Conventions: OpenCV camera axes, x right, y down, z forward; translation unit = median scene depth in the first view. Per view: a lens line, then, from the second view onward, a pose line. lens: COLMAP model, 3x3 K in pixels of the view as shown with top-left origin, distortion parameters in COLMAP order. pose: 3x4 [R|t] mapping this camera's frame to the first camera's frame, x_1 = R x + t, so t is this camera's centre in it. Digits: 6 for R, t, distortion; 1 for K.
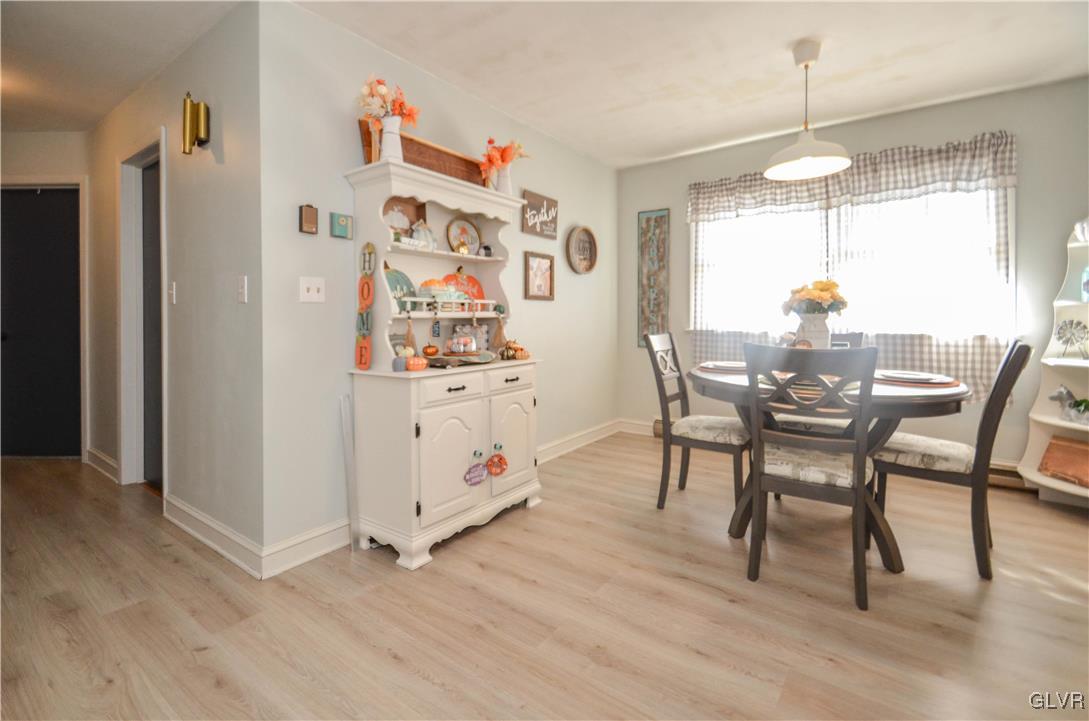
lens RADIAL K [[487.7, 0, 544.0], [0, 487.7, 330.9], [0, 0, 1]] dist [0.027623, -0.014765]
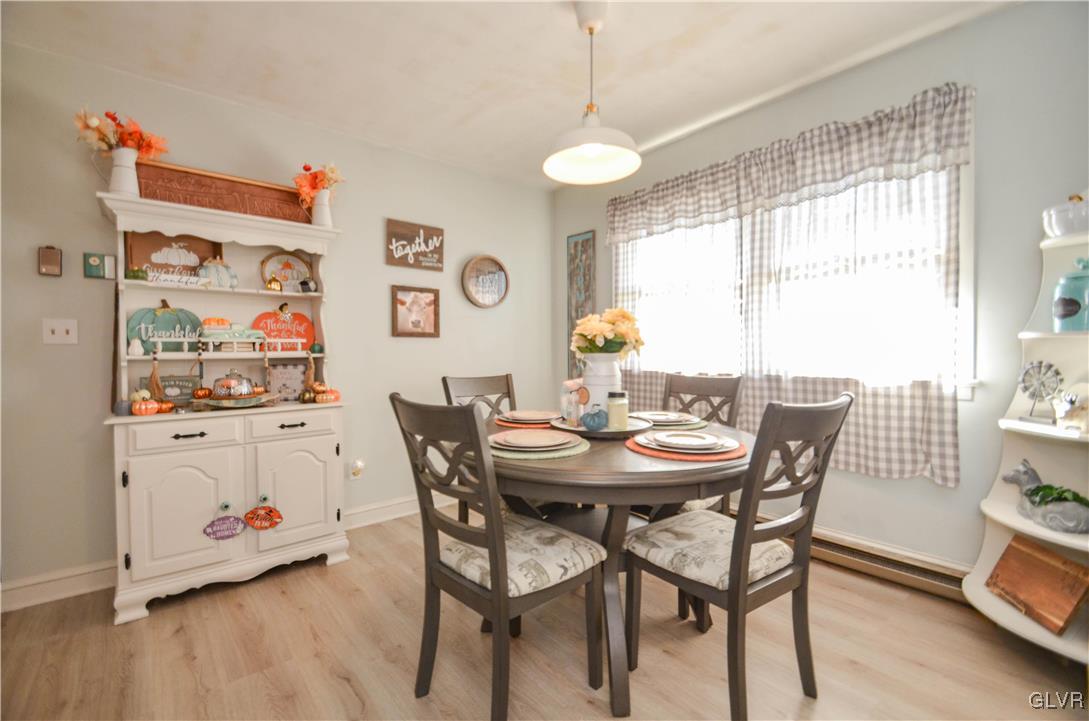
lens RADIAL K [[487.7, 0, 539.1], [0, 487.7, 369.3], [0, 0, 1]] dist [0.027623, -0.014765]
pose [[0.970085, 0.003958, -0.242734, 0.530122], [-0.002699, 0.999981, 0.005519, -0.010885], [0.242751, -0.004699, 0.970077, 0.190778]]
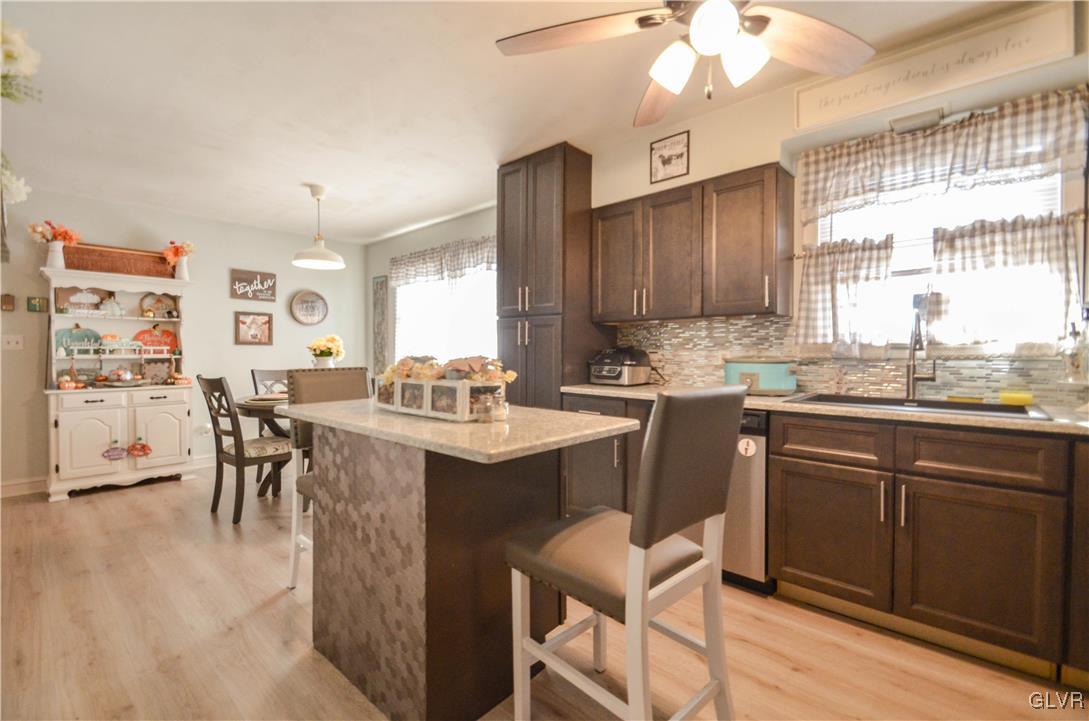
lens RADIAL K [[518.3, 0, 546.7], [0, 518.3, 368.6], [0, 0, 1]] dist [0.016343, -0.004549]
pose [[0.992826, 0.008614, -0.119259, 1.205401], [-0.008911, 0.999958, -0.001956, -0.002325], [0.119237, 0.003004, 0.992861, -0.460608]]
